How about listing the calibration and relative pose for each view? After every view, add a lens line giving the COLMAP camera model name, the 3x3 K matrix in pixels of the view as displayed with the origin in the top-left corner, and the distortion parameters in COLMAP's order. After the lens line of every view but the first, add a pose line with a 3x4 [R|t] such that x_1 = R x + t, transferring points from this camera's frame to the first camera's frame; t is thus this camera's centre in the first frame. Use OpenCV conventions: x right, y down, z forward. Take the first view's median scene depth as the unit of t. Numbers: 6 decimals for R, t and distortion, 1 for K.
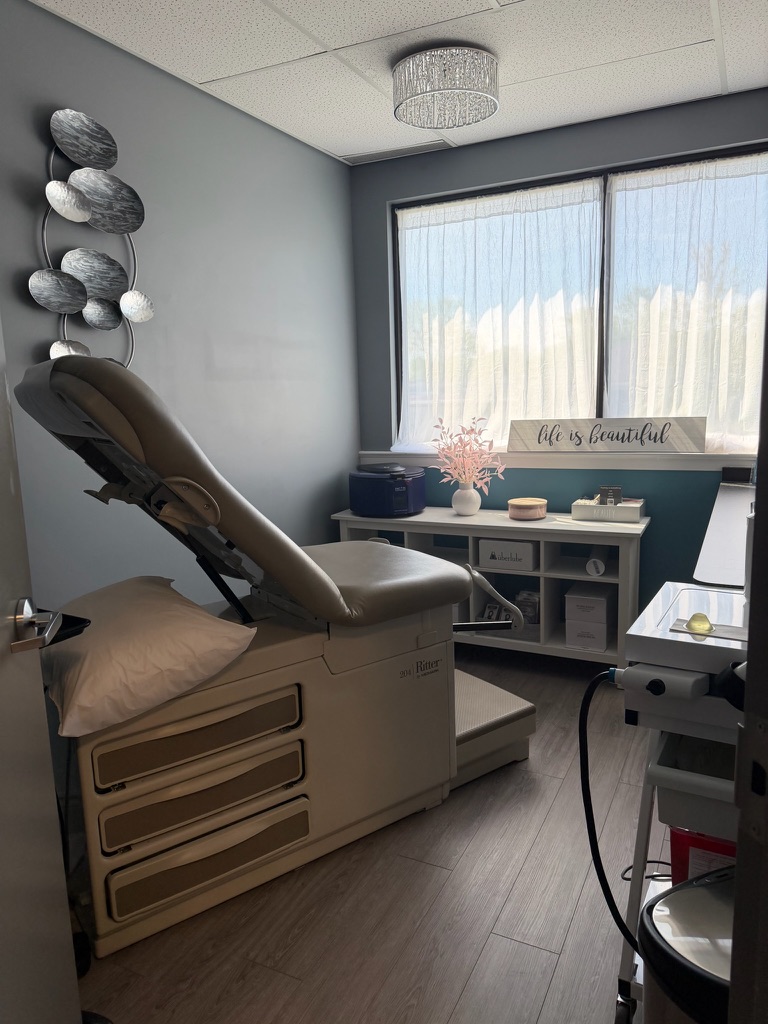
lens RADIAL K [[718.4, 0, 386.1], [0, 718.4, 515.8], [0, 0, 1]] dist [0.045460, -0.014734]
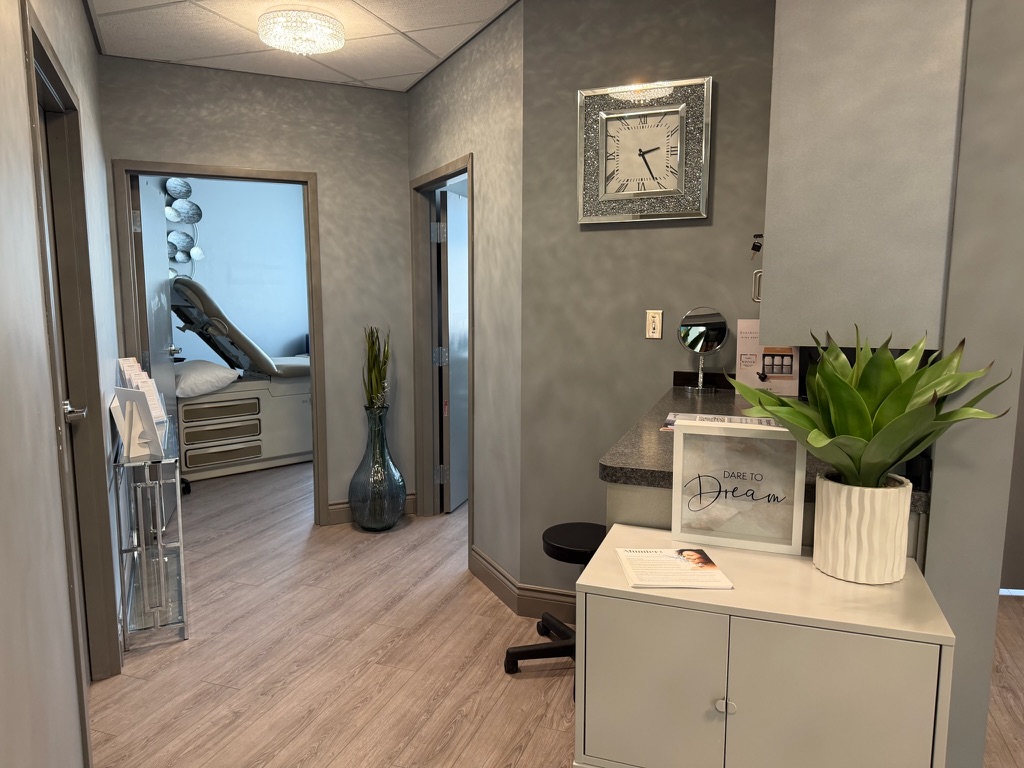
lens RADIAL K [[718.4, 0, 510.6], [0, 718.4, 379.9], [0, 0, 1]] dist [0.045460, -0.014734]
pose [[0.992395, 0.019838, 0.121482, 0.439866], [-0.013919, 0.998683, -0.049382, 0.255371], [-0.122302, 0.047316, 0.991364, -1.632501]]
